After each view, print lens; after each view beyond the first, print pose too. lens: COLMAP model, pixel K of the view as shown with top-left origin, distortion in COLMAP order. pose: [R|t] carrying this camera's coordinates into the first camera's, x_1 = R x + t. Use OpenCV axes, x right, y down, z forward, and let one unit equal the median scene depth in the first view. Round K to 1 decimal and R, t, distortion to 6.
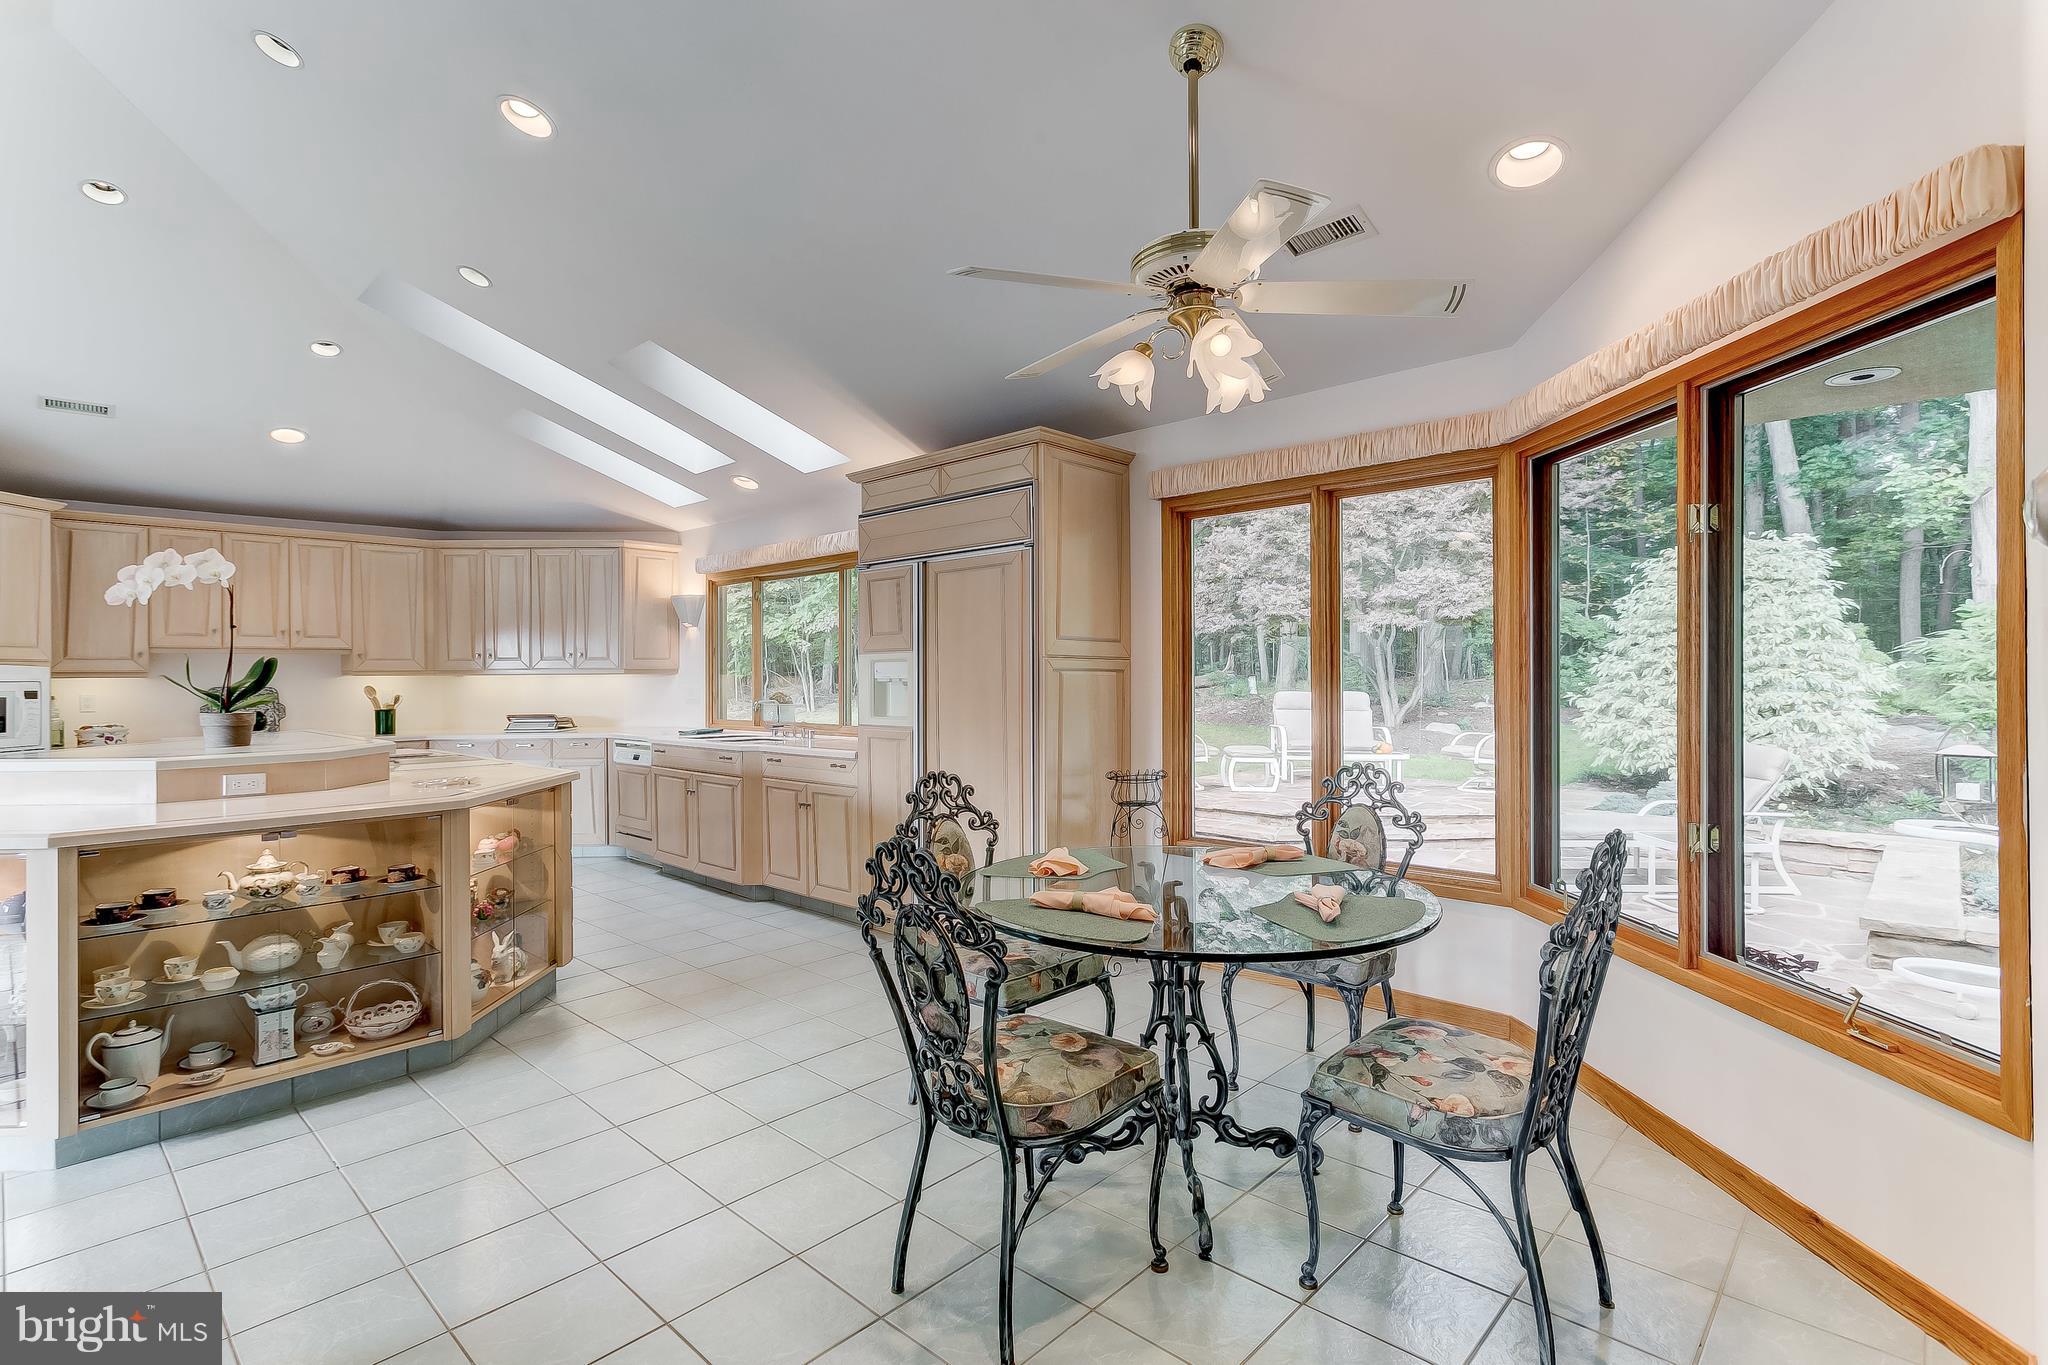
lens RADIAL K [[972.7, 0, 1024.1], [0, 972.7, 671.2], [0, 0, 1]] dist [0.002298, 0.000403]
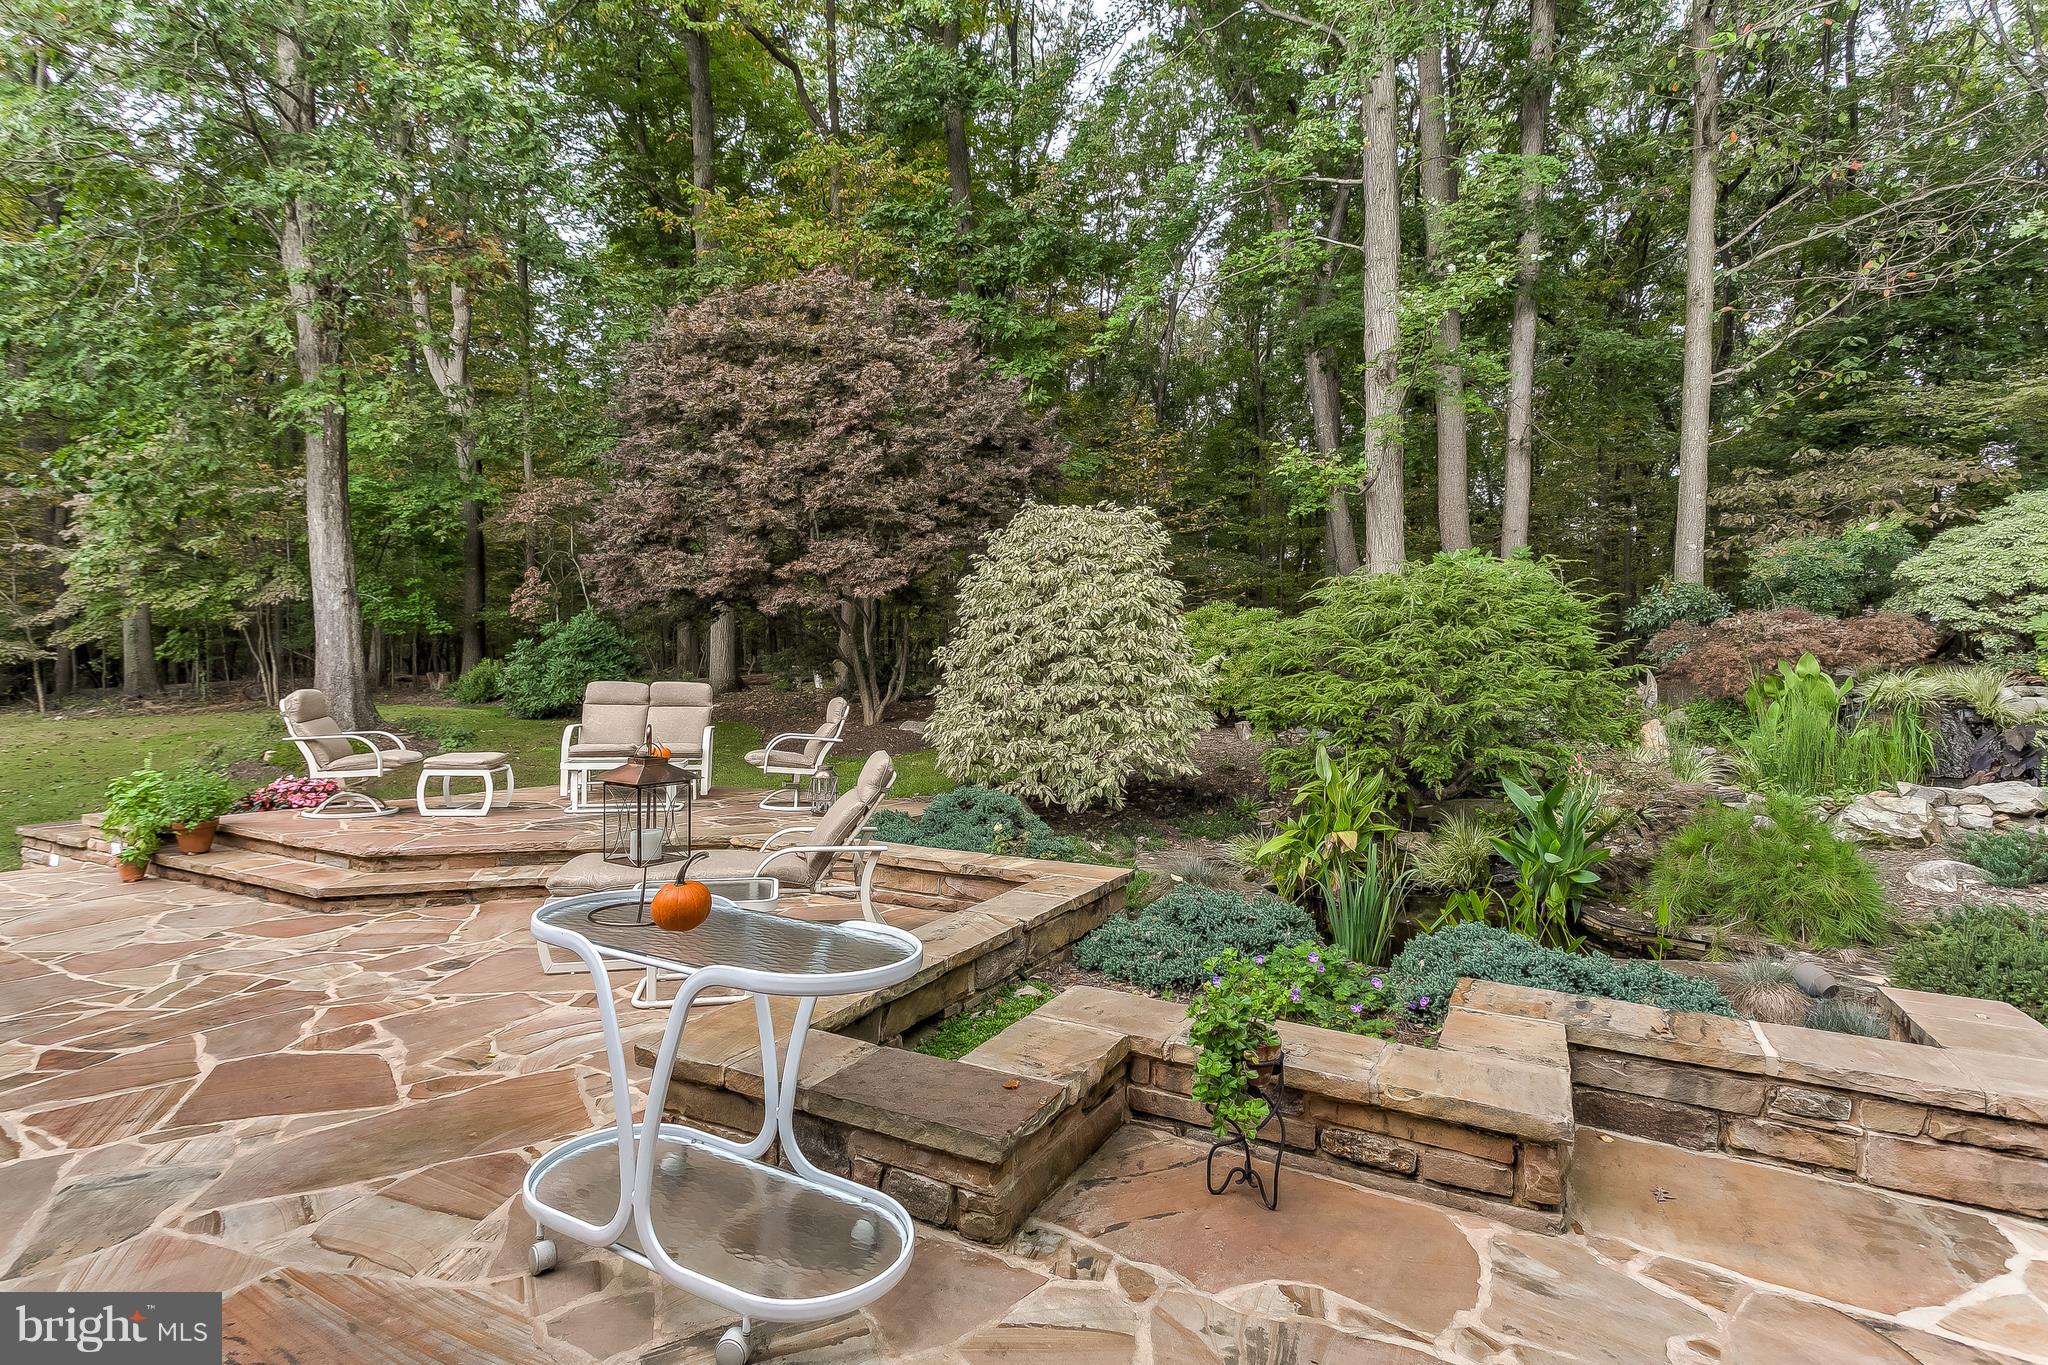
lens RADIAL K [[972.7, 0, 1017.8], [0, 972.7, 687.6], [0, 0, 1]] dist [0.002298, 0.000403]
pose [[0.955504, 0.012848, 0.294700, 0.446954], [-0.018493, 0.999695, 0.016379, 0.009935], [-0.294399, -0.021100, 0.955450, 0.200412]]
